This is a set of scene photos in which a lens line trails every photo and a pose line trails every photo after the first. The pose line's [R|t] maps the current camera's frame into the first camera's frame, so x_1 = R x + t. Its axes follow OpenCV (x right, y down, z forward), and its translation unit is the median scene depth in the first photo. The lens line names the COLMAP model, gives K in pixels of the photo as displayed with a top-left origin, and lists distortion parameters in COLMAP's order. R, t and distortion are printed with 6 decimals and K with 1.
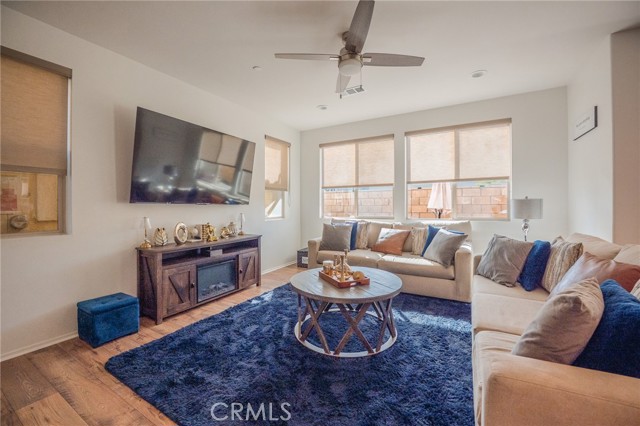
lens RADIAL K [[263.9, 0, 327.6], [0, 263.9, 202.3], [0, 0, 1]] dist [-0.024986, 0.001307]
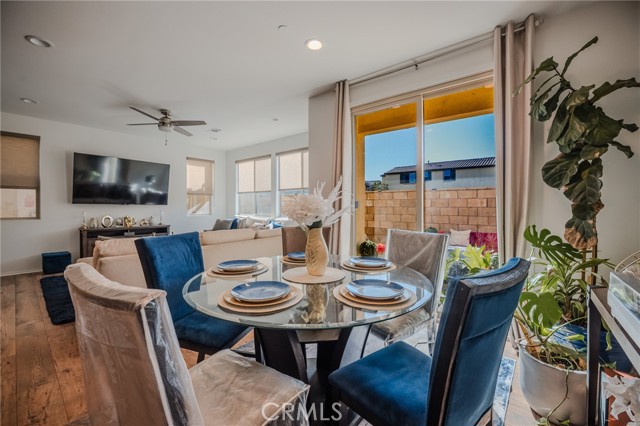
lens RADIAL K [[263.9, 0, 320.5], [0, 263.9, 205.3], [0, 0, 1]] dist [-0.024986, 0.001307]
pose [[0.987771, 0.009646, -0.155614, 0.732251], [-0.008568, 0.999934, 0.007600, -0.008432], [0.155677, -0.006174, 0.987789, -0.311032]]
